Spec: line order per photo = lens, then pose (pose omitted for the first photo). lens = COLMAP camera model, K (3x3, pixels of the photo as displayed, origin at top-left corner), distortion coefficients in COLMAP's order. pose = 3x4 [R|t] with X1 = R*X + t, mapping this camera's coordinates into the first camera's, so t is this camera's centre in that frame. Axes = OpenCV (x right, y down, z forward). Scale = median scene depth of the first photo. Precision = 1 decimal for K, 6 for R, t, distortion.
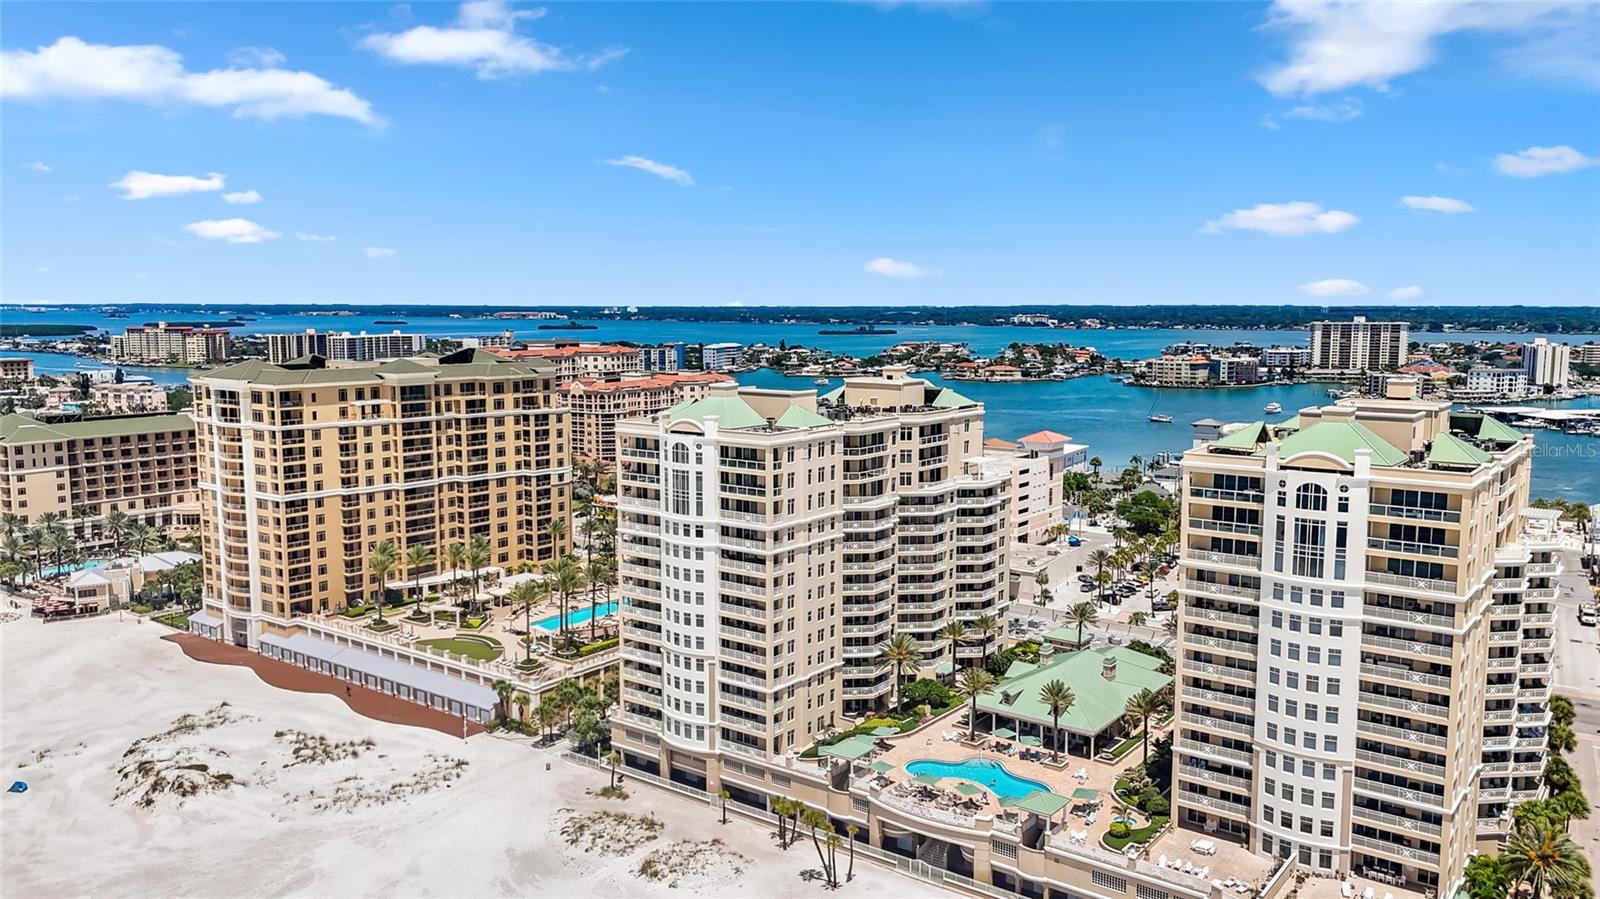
lens RADIAL K [[1199.7, 0, 798.0], [0, 1199.7, 448.8], [0, 0, 1]] dist [0.097830, -0.127593]
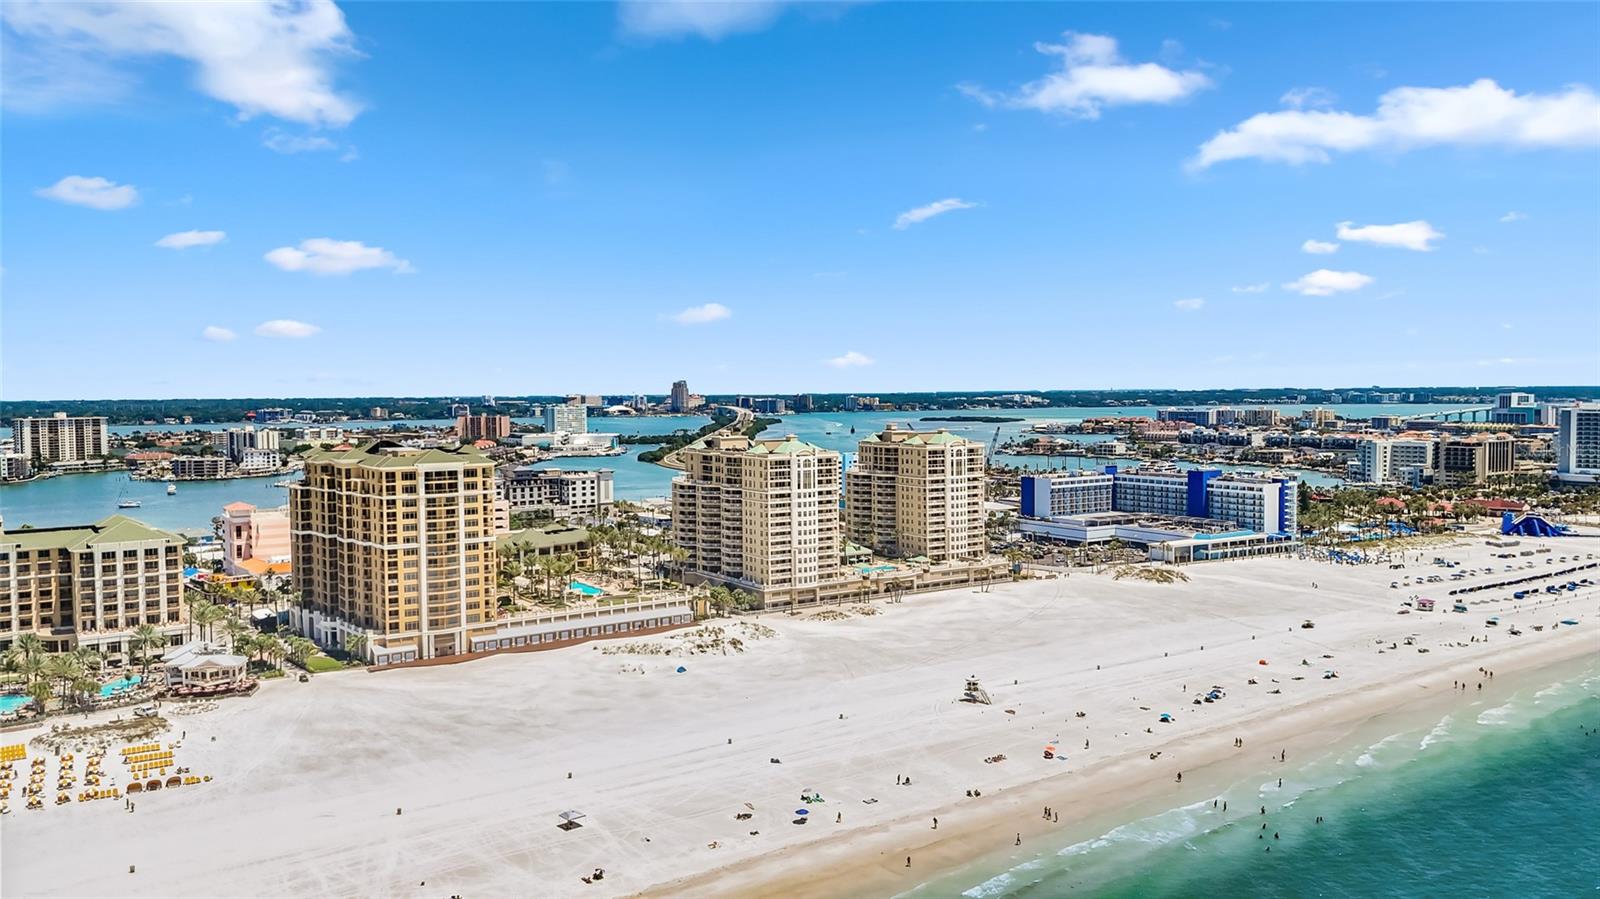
lens RADIAL K [[1172.1, 0, 795.7], [0, 1172.1, 449.8], [0, 0, 1]] dist [0.111779, -0.134623]
pose [[0.334961, -0.052649, 0.940760, -1.945316], [0.122946, 0.992344, 0.011760, -0.045609], [-0.934176, 0.111723, 0.338870, 0.176453]]
